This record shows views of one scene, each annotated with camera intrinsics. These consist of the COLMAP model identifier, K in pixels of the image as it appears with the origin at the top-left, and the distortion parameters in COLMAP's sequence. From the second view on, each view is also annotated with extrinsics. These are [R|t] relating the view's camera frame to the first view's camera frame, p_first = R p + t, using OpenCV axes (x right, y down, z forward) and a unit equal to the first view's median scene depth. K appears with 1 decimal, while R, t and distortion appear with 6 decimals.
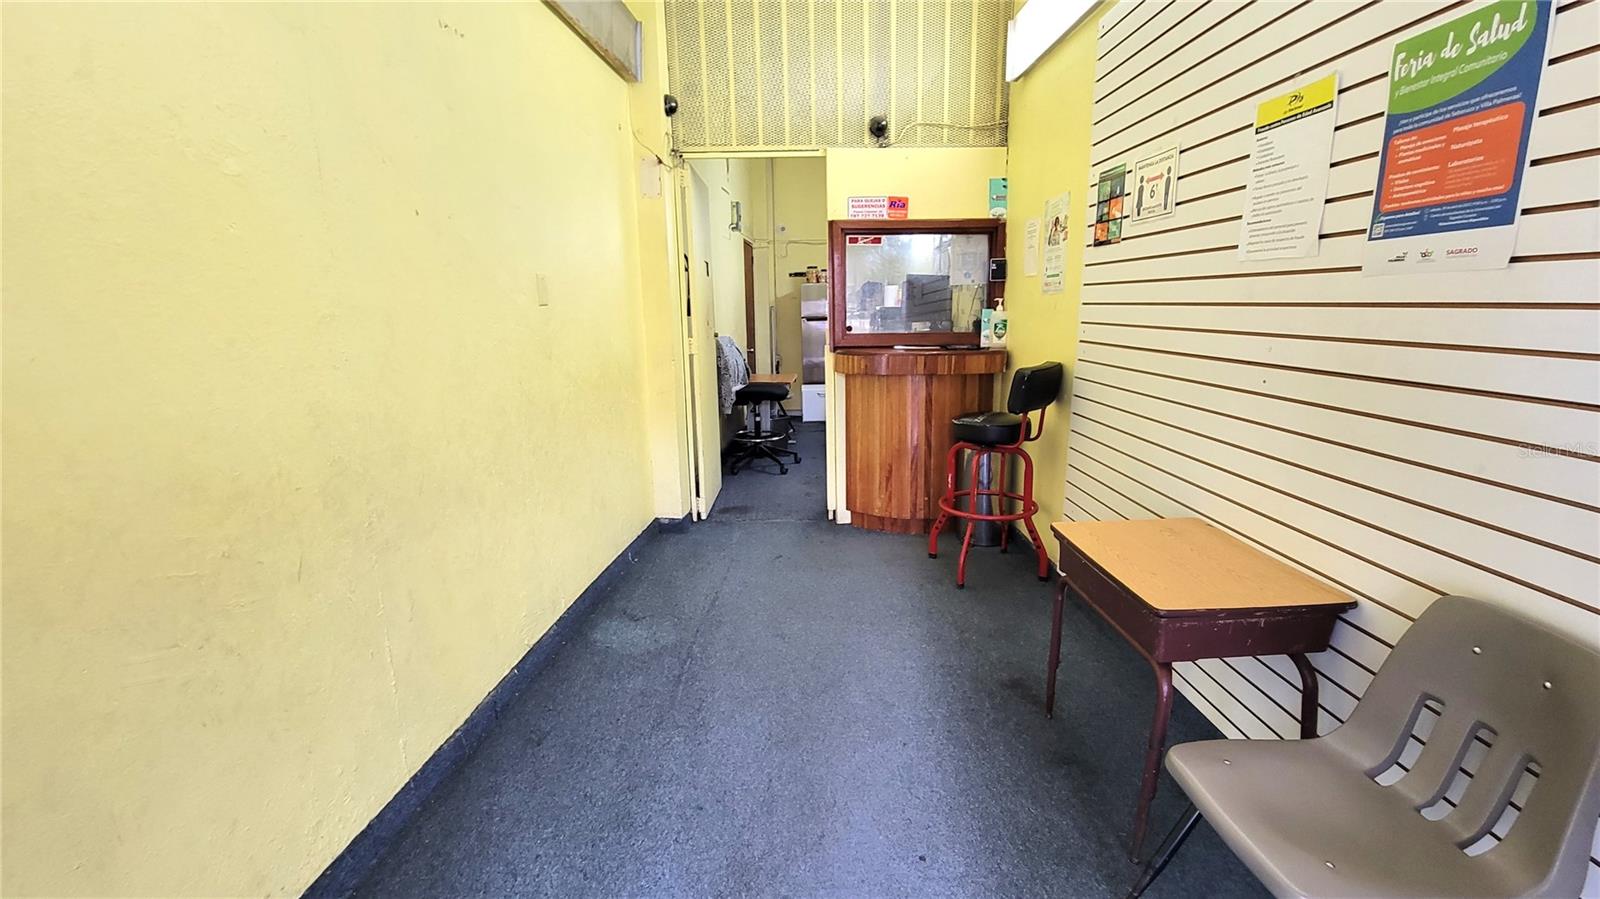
lens RADIAL K [[666.6, 0, 800.1], [0, 666.6, 446.9], [0, 0, 1]] dist [0.003386, -0.000410]
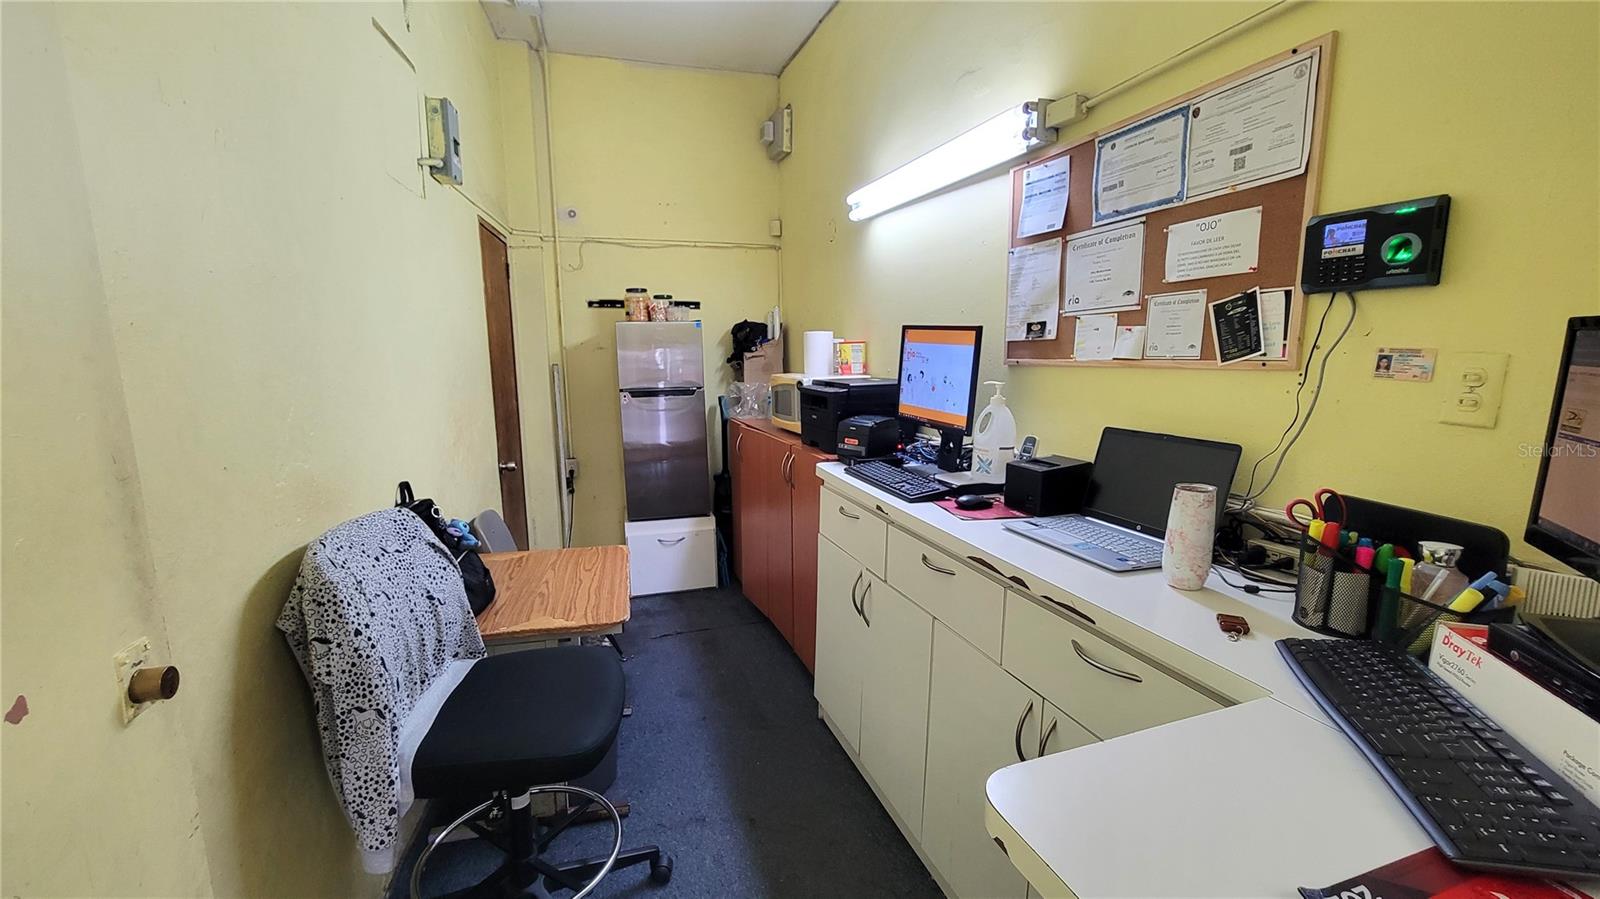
lens RADIAL K [[666.6, 0, 803.0], [0, 666.6, 454.4], [0, 0, 1]] dist [0.003386, -0.000410]
pose [[0.952605, -0.037933, 0.301835, -0.018838], [0.051211, 0.998032, -0.036199, -0.118233], [-0.299868, 0.049940, 0.952673, 0.477975]]
